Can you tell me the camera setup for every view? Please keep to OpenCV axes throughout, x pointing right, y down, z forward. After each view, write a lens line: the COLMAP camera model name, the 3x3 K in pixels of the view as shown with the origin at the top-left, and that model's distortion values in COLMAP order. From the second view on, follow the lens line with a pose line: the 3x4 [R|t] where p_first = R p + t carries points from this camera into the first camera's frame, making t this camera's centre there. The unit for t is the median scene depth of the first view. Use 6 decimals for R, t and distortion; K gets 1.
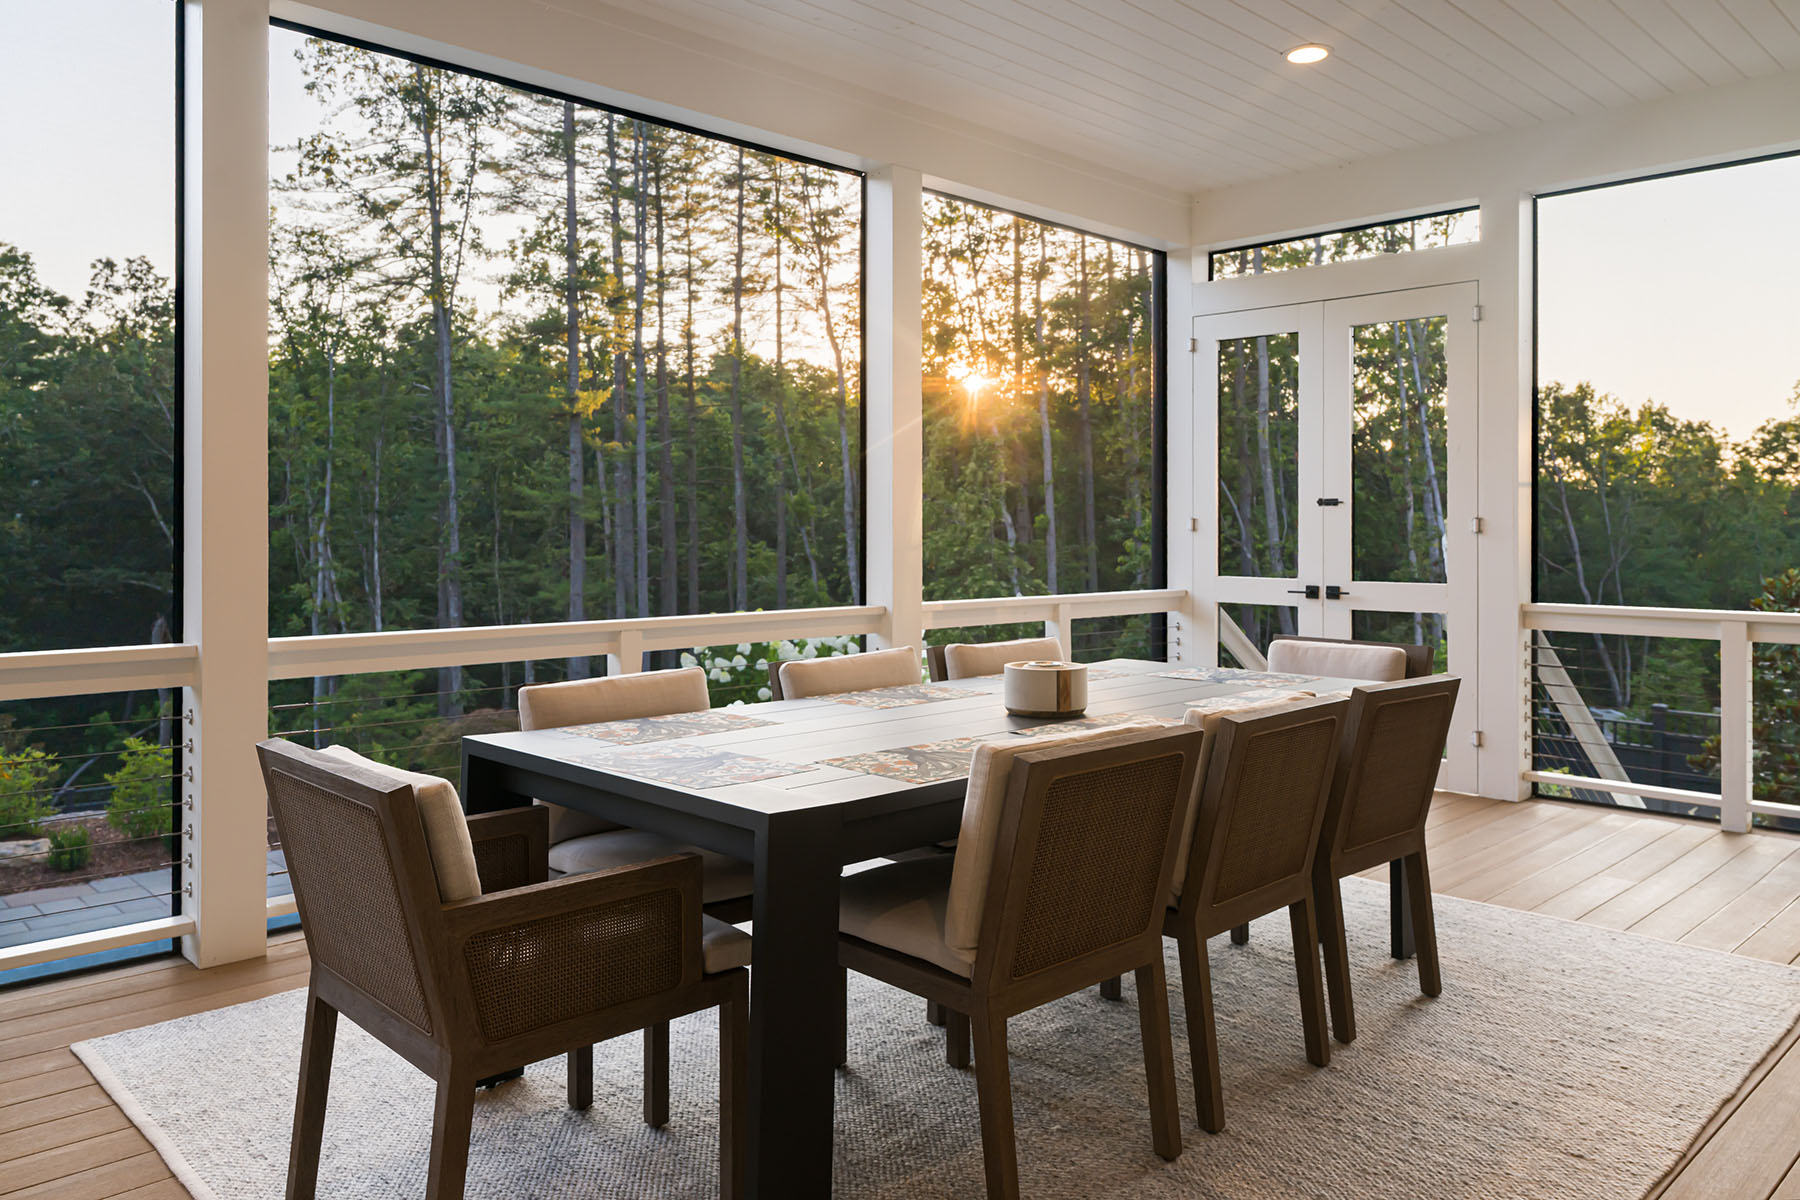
lens RADIAL K [[1279.3, 0, 899.4], [0, 1279.3, 540.6], [0, 0, 1]] dist [-0.010290, 0.002851]
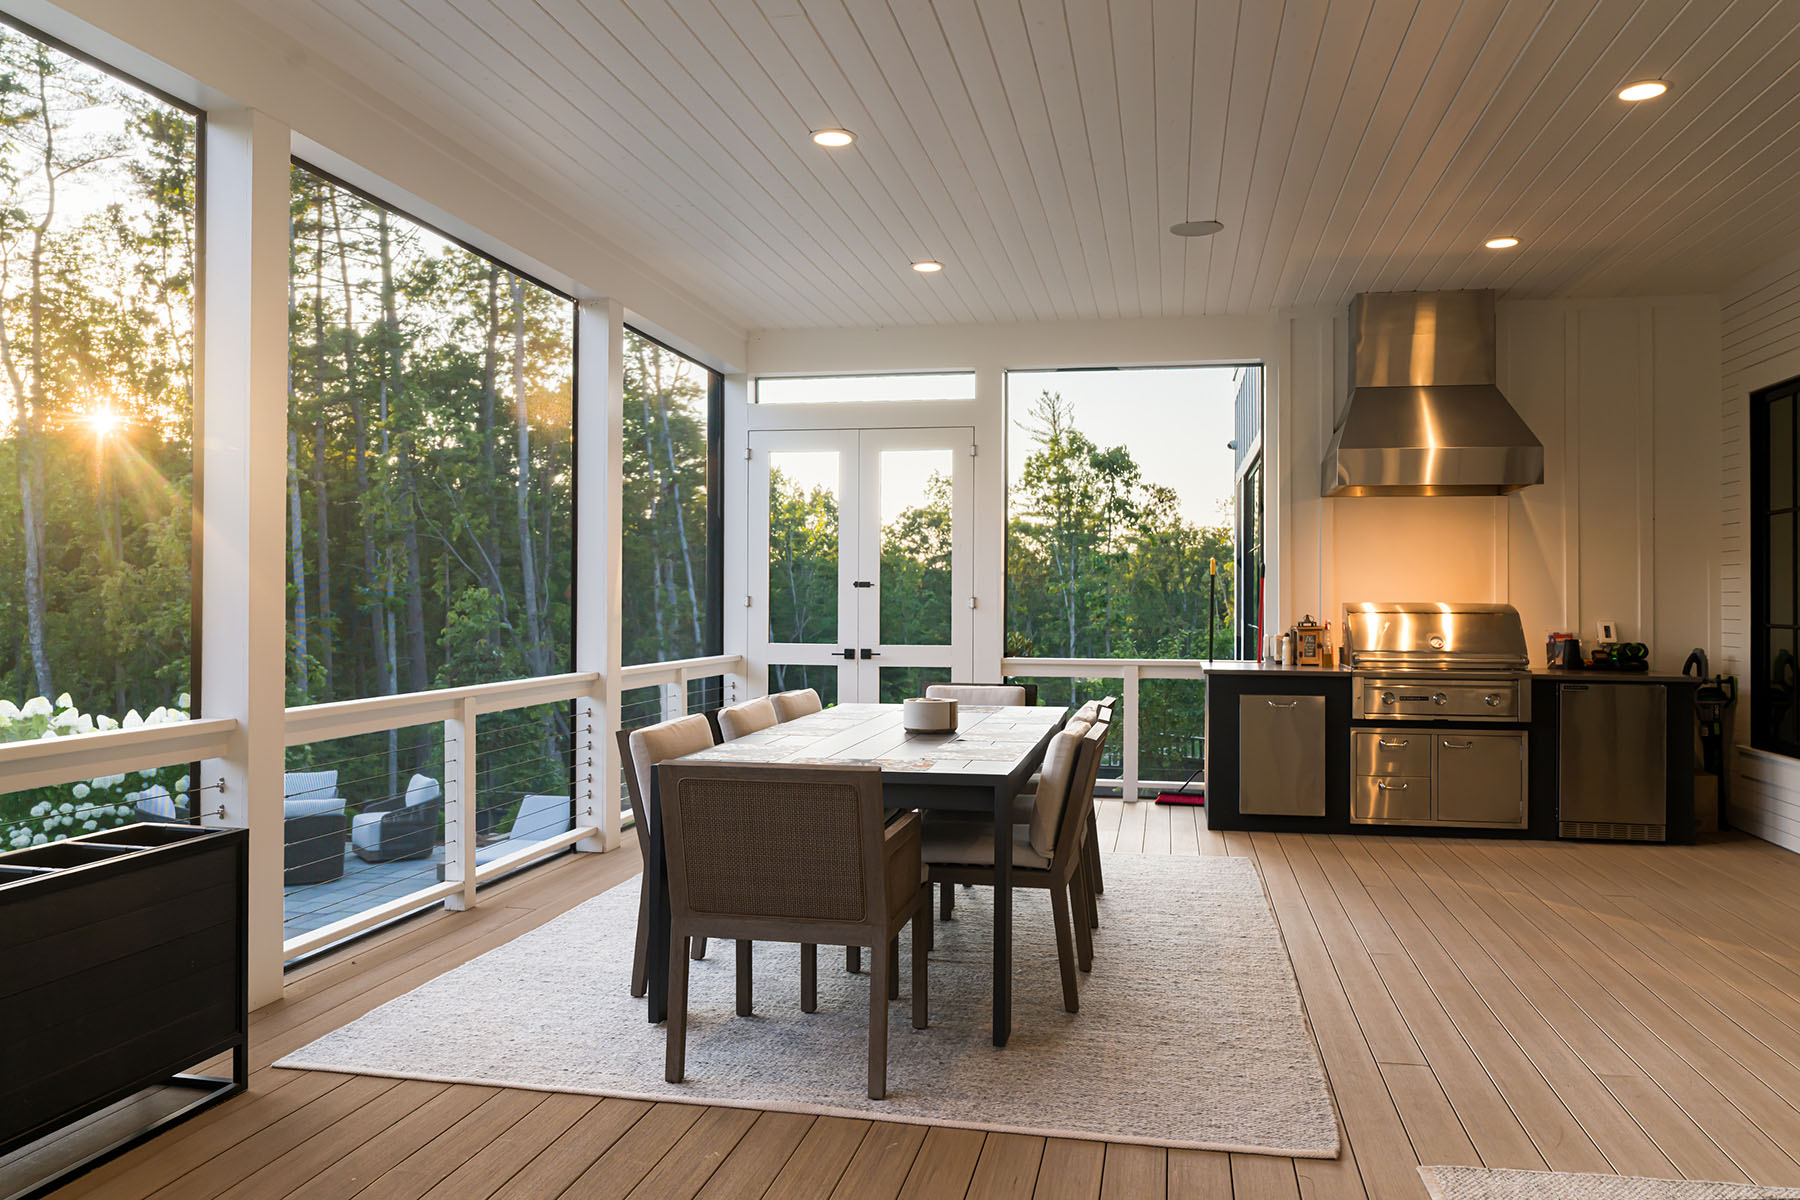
lens RADIAL K [[1340.3, 0, 900.0], [0, 1340.3, 599.1], [0, 0, 1]] dist [-0.014667, -0.002584]
pose [[0.823265, 0.001740, 0.567654, -0.370375], [0.003439, 0.999962, -0.008054, -0.003869], [-0.567646, 0.008583, 0.823228, -0.130515]]
